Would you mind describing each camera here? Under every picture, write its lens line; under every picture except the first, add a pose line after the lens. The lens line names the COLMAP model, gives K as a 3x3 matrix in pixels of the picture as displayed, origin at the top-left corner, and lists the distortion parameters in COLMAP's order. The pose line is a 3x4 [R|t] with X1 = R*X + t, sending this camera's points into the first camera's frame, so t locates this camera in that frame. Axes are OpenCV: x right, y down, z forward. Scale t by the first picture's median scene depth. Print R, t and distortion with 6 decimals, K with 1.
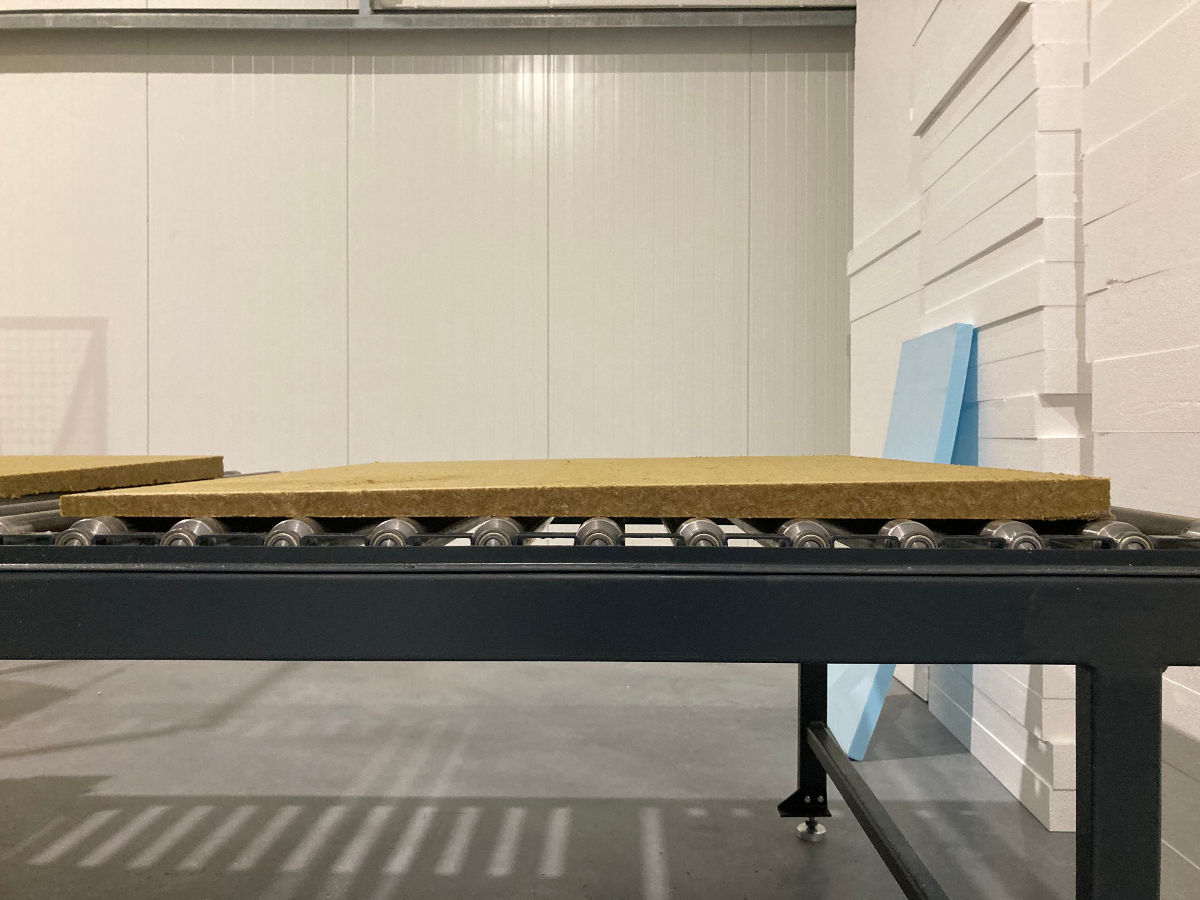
lens RADIAL K [[992.2, 0, 600.0], [0, 992.2, 450.0], [0, 0, 1]] dist [0.014164, -0.002215]
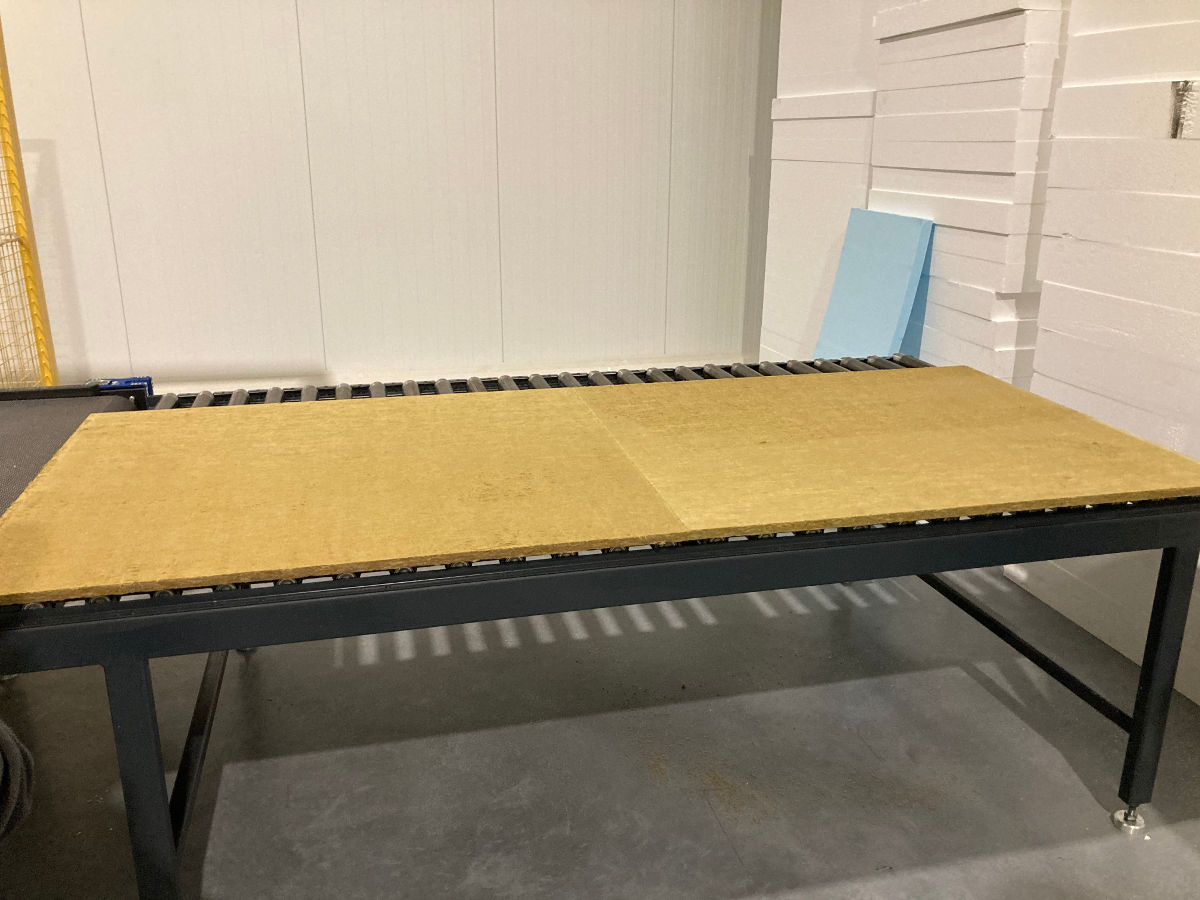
lens RADIAL K [[992.2, 0, 600.0], [0, 992.2, 450.0], [0, 0, 1]] dist [0.014164, -0.002215]
pose [[0.963658, -0.071014, 0.257528, -0.540183], [-0.005387, 0.958658, 0.284511, -0.251860], [-0.267085, -0.275558, 0.923435, -0.293070]]
